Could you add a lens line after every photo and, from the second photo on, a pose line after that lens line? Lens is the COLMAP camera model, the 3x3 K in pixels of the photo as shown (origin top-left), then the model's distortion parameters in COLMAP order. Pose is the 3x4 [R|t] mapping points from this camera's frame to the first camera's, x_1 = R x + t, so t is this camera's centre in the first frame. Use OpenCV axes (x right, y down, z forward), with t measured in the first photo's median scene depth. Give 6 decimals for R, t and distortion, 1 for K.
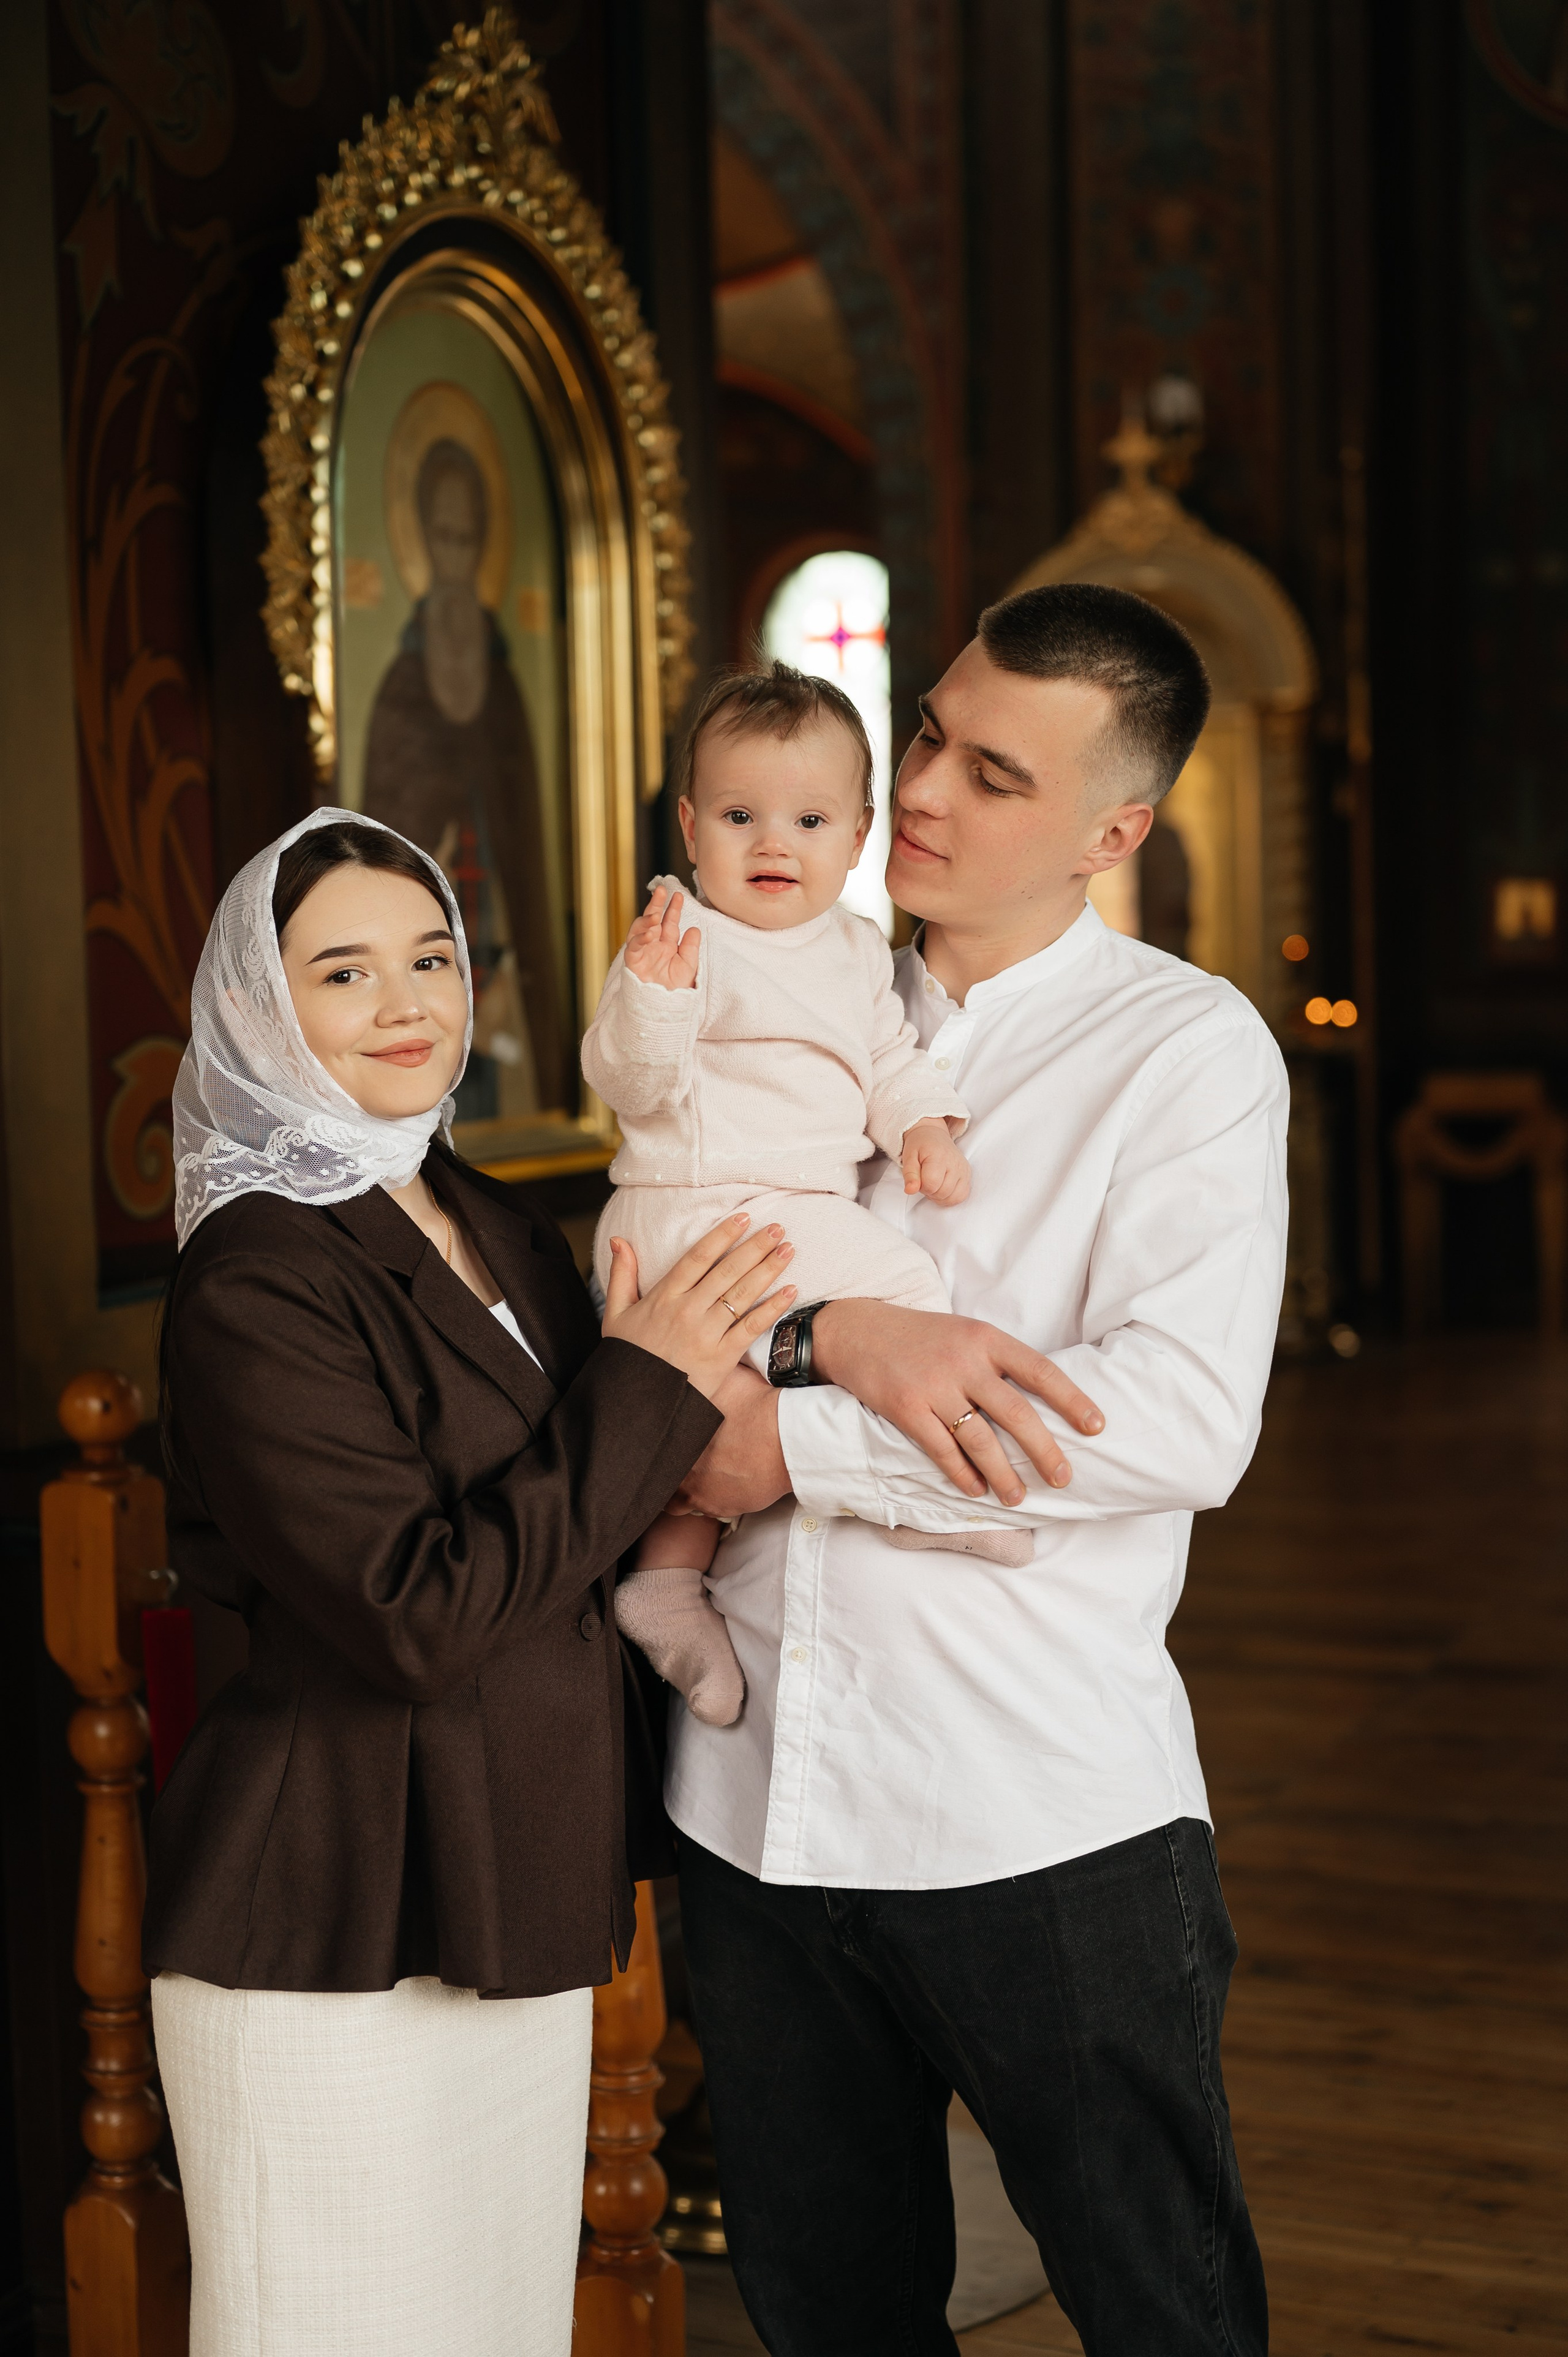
lens RADIAL K [[3335.0, 0, 784.0], [0, 3335.0, 1178.5], [0, 0, 1]] dist [0.006456, -0.046526]
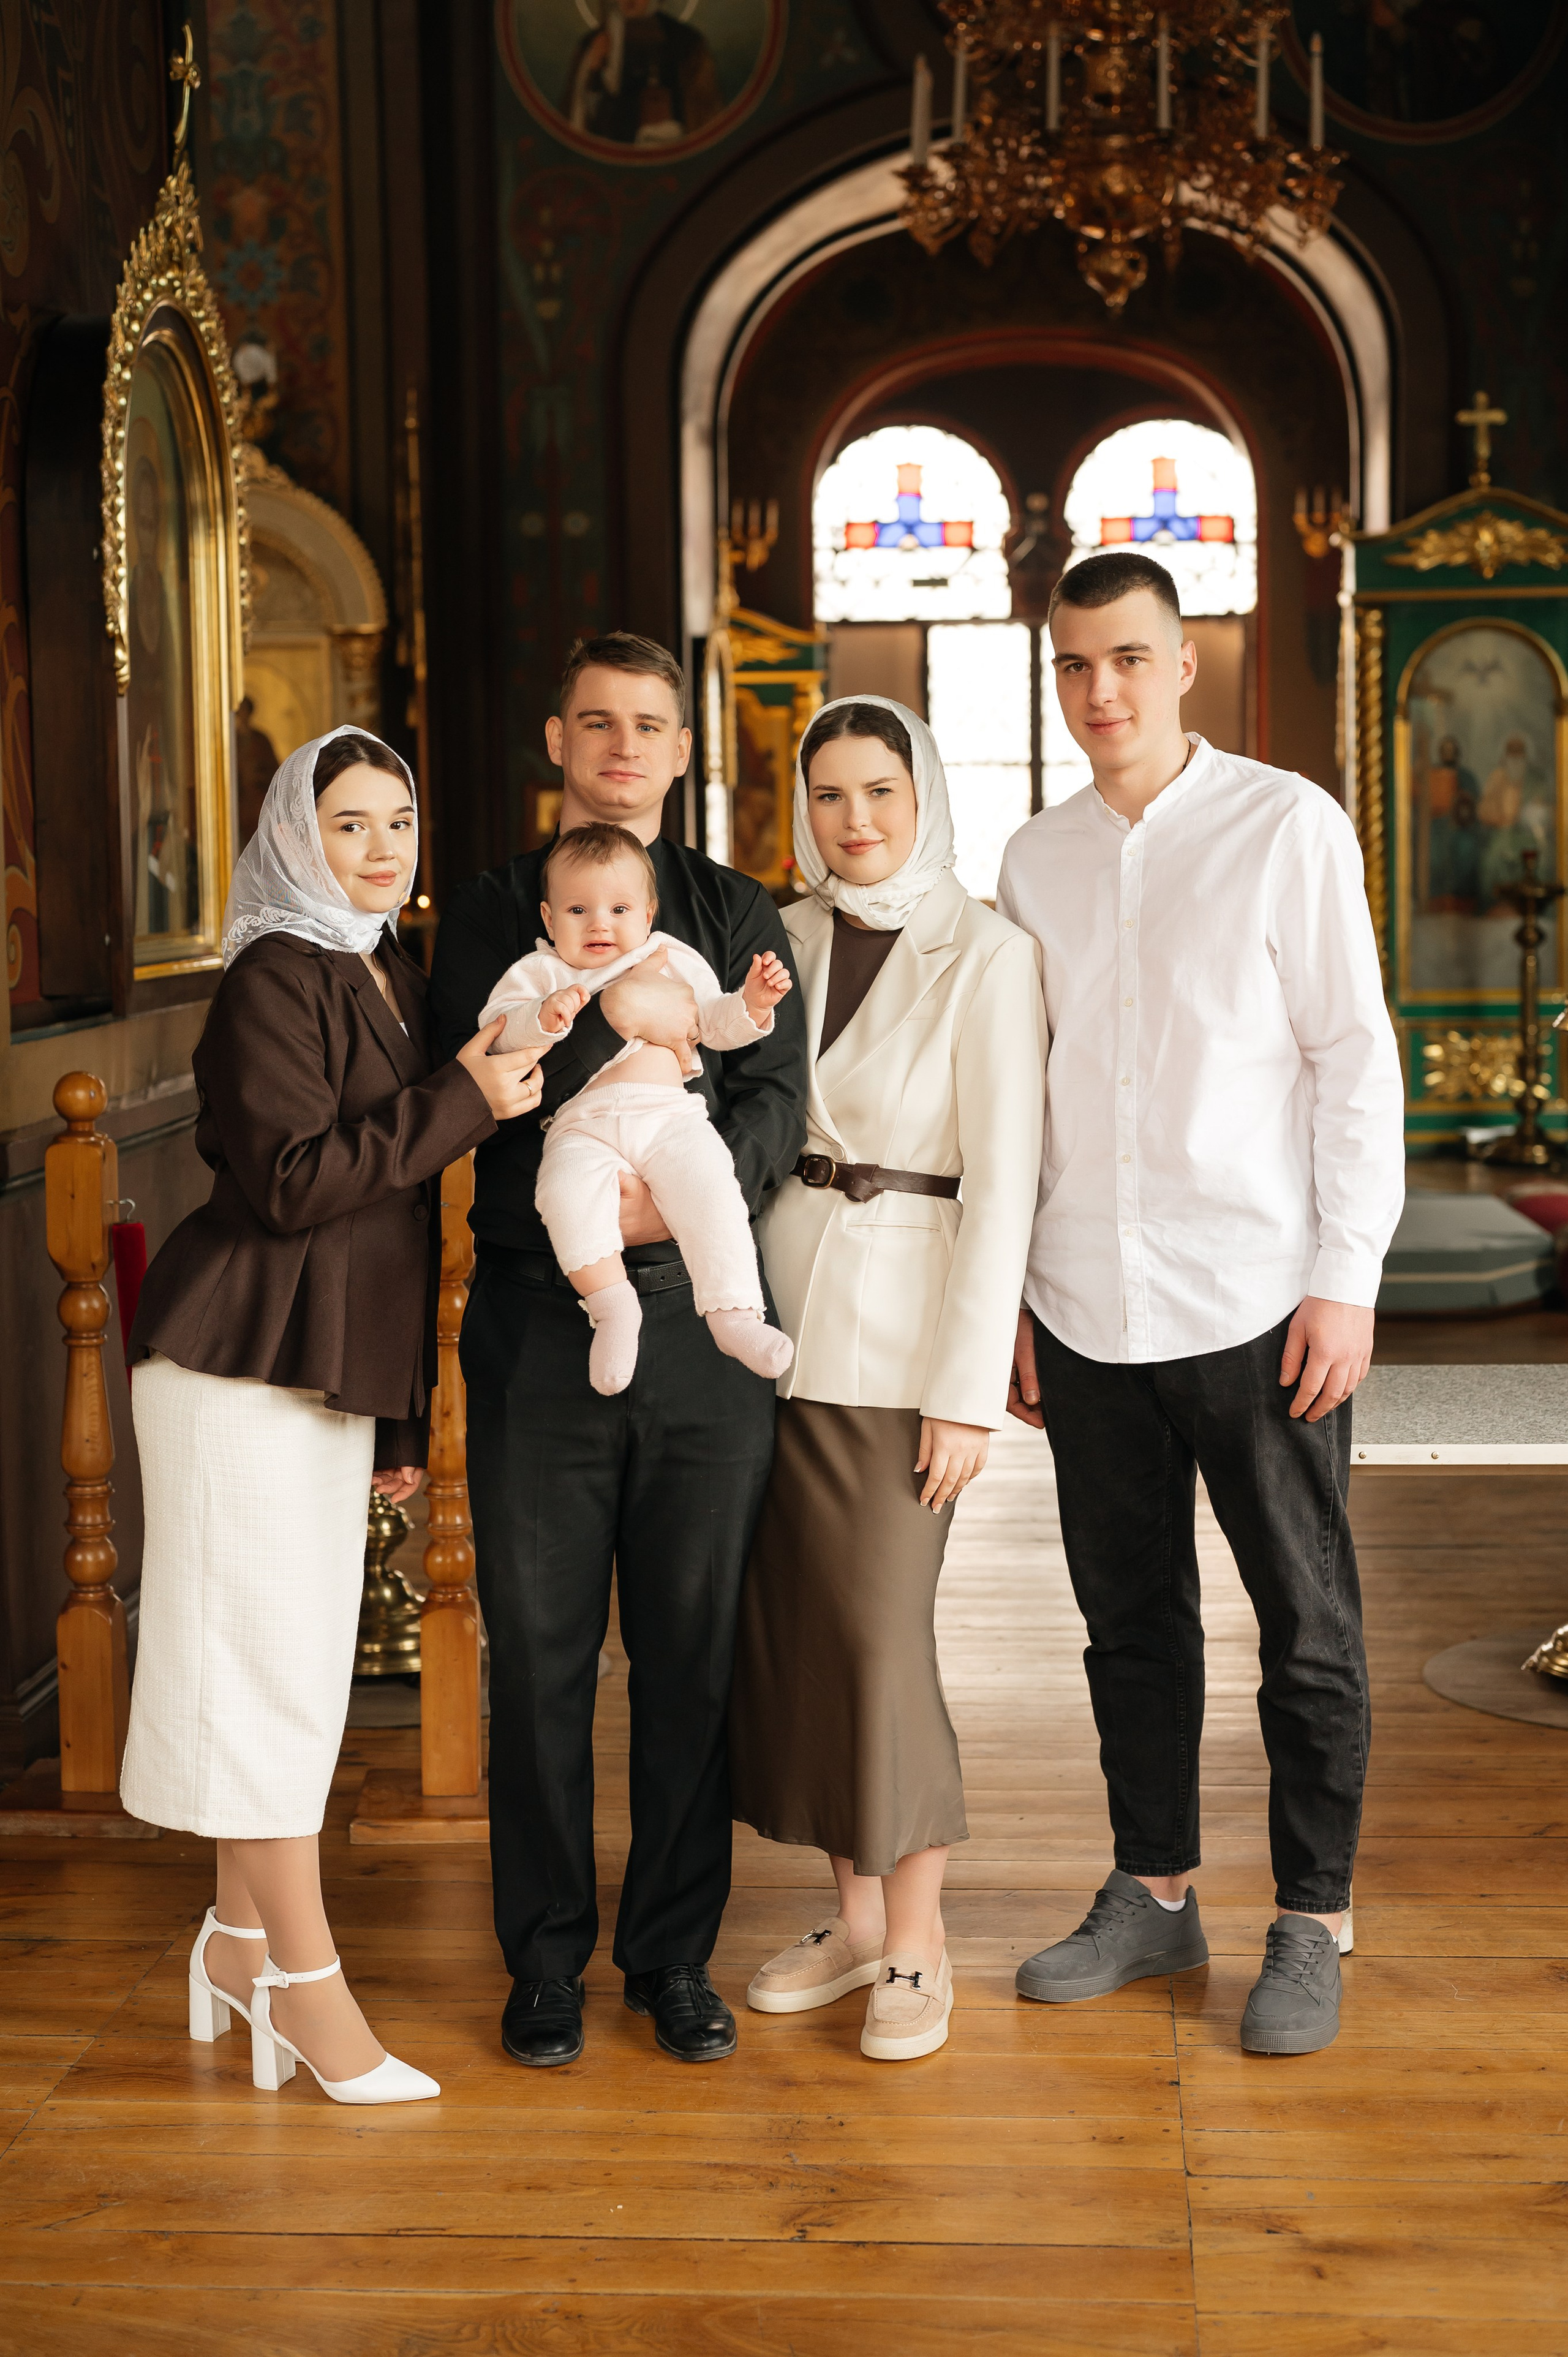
lens RADIAL K [[3343.6, 0, 788.4], [0, 3343.6, 1149.0], [0, 0, 1]] dist [-0.006211, -0.039990]
pose [[0.939892, -0.020251, 0.340872, -0.356336], [0.014527, 0.999708, 0.019335, 0.056640], [-0.341164, -0.013221, 0.939911, -0.481256]]
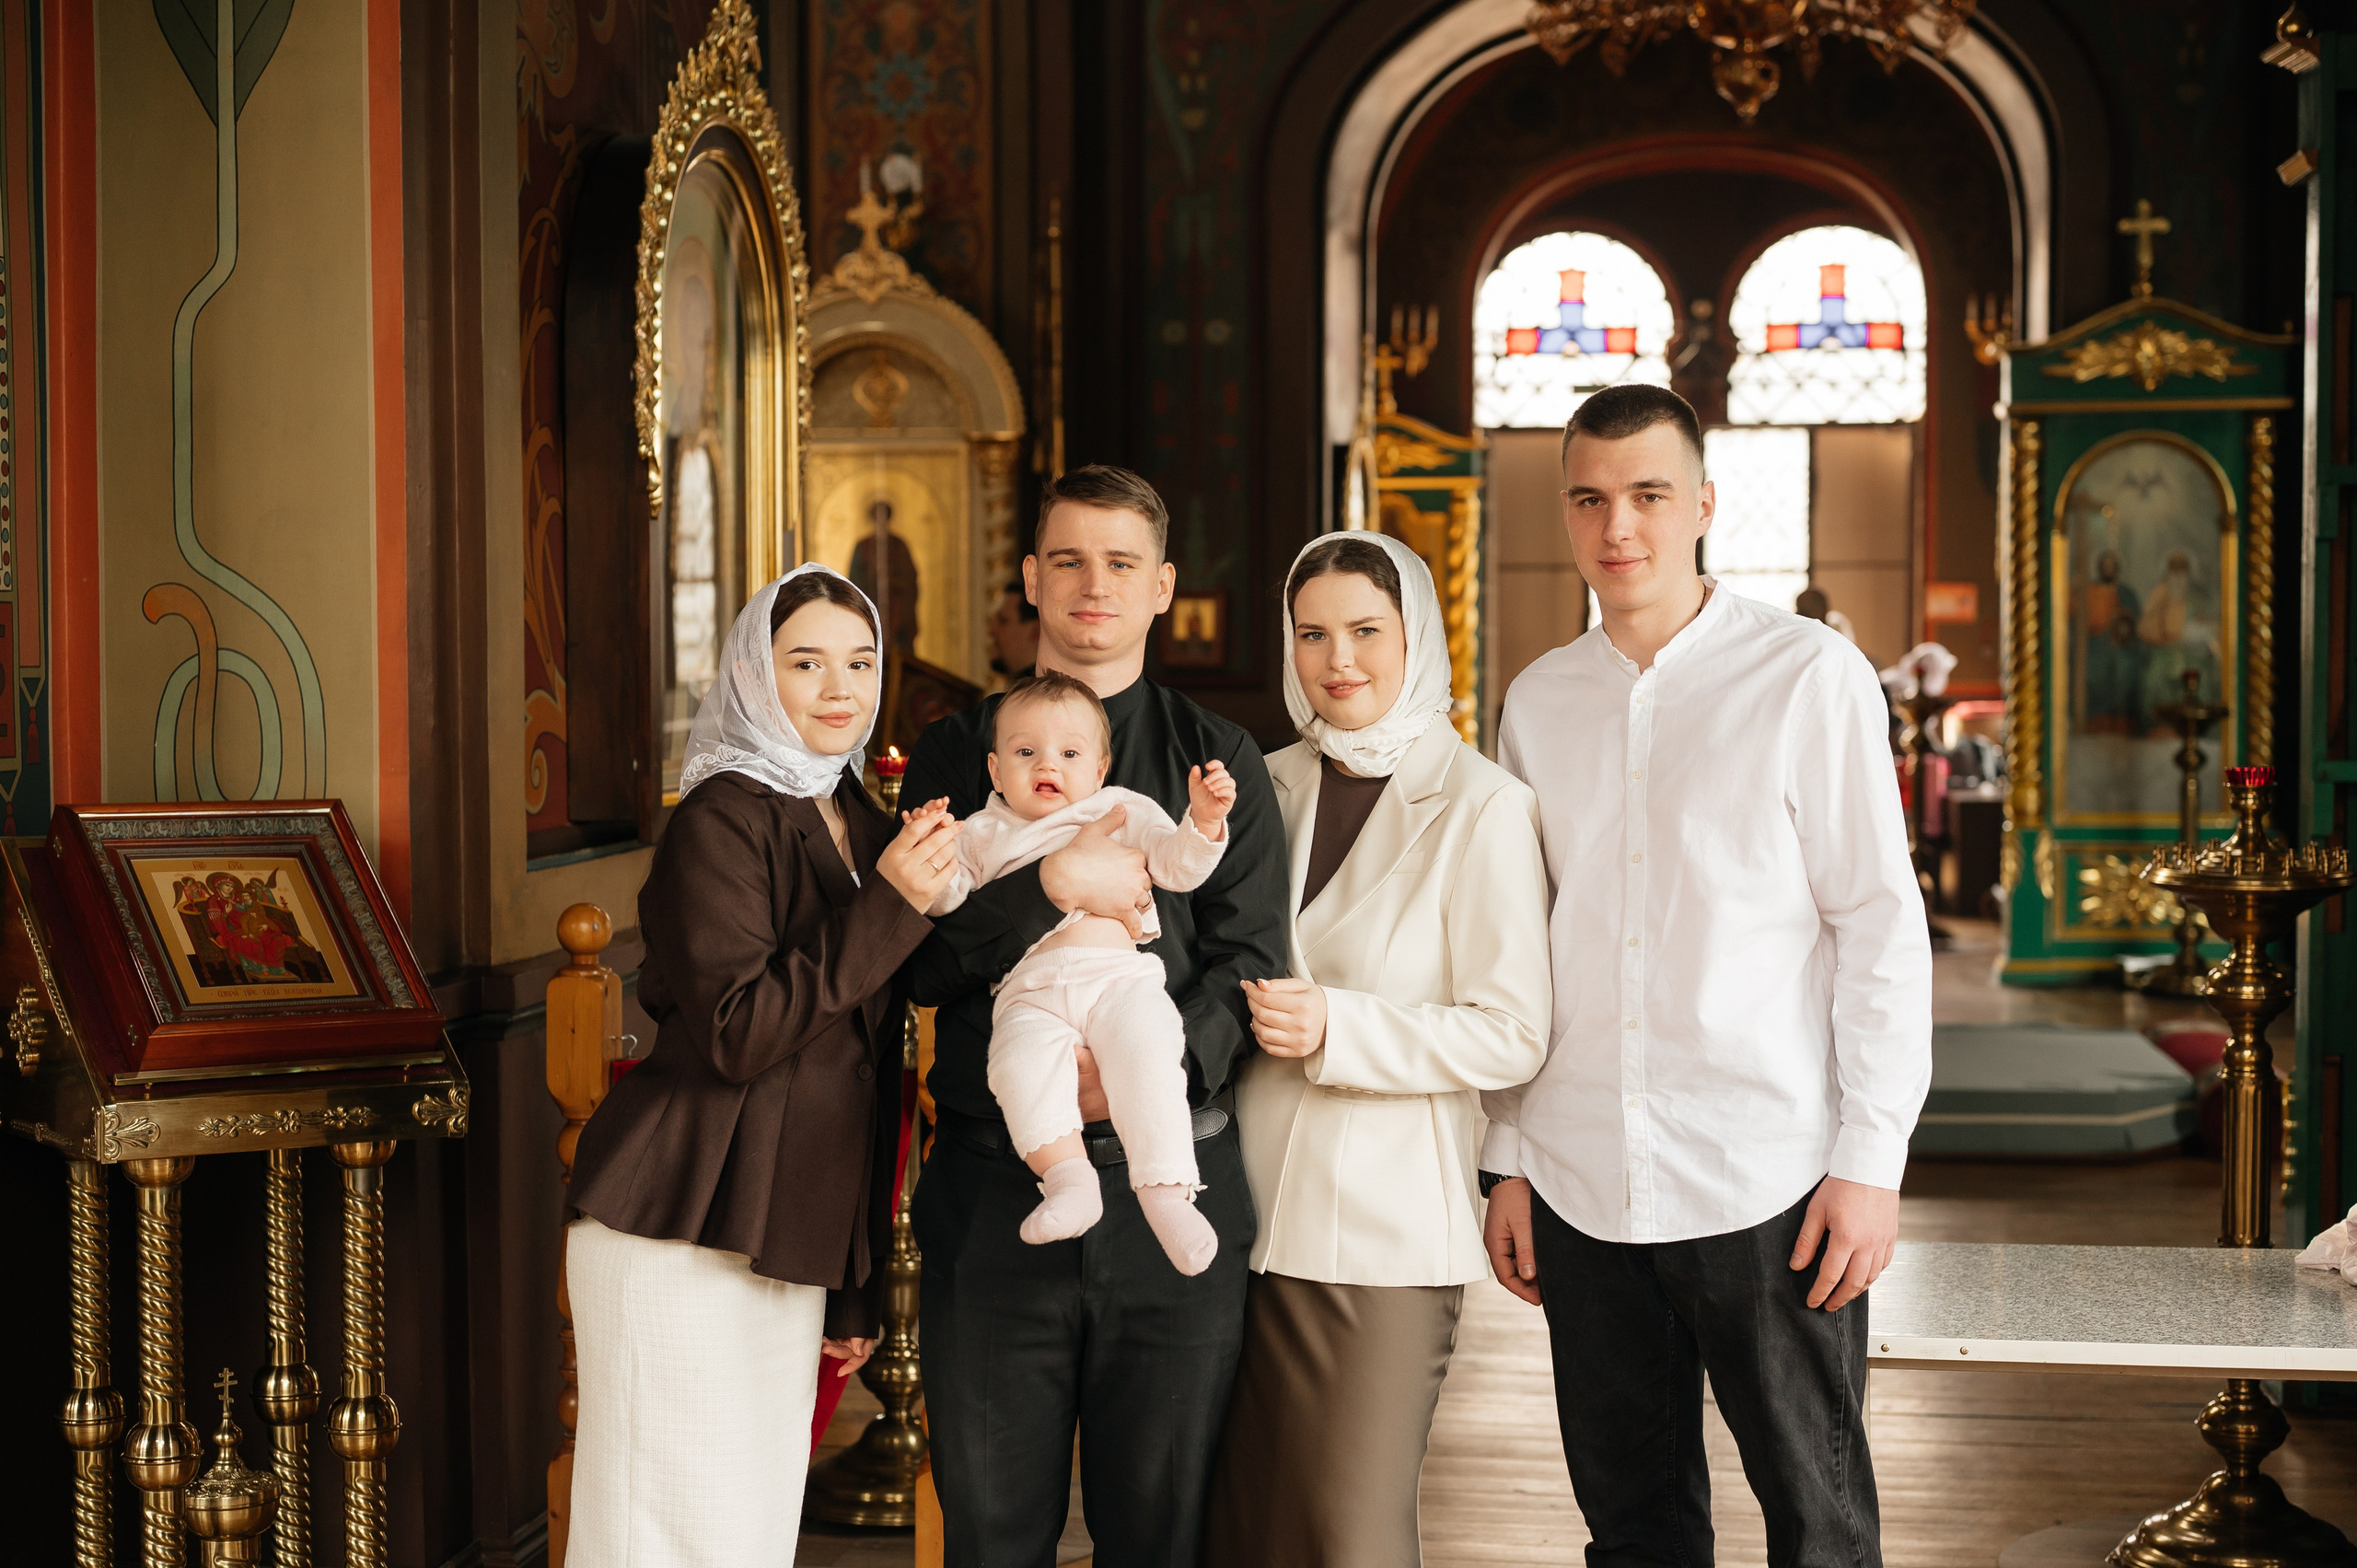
lens RADIAL K [[3343.8, 0, 1178.5], [0, 3343.8, 784.0], [0, 0, 1]] dist [-0.006211, -0.039990]
pose [[0.966608, 0.010030, 0.256064, -0.279436], [-0.002619, 0.999568, -0.029265, 0.038944], [-0.256247, 0.027617, 0.966217, -0.453028]]
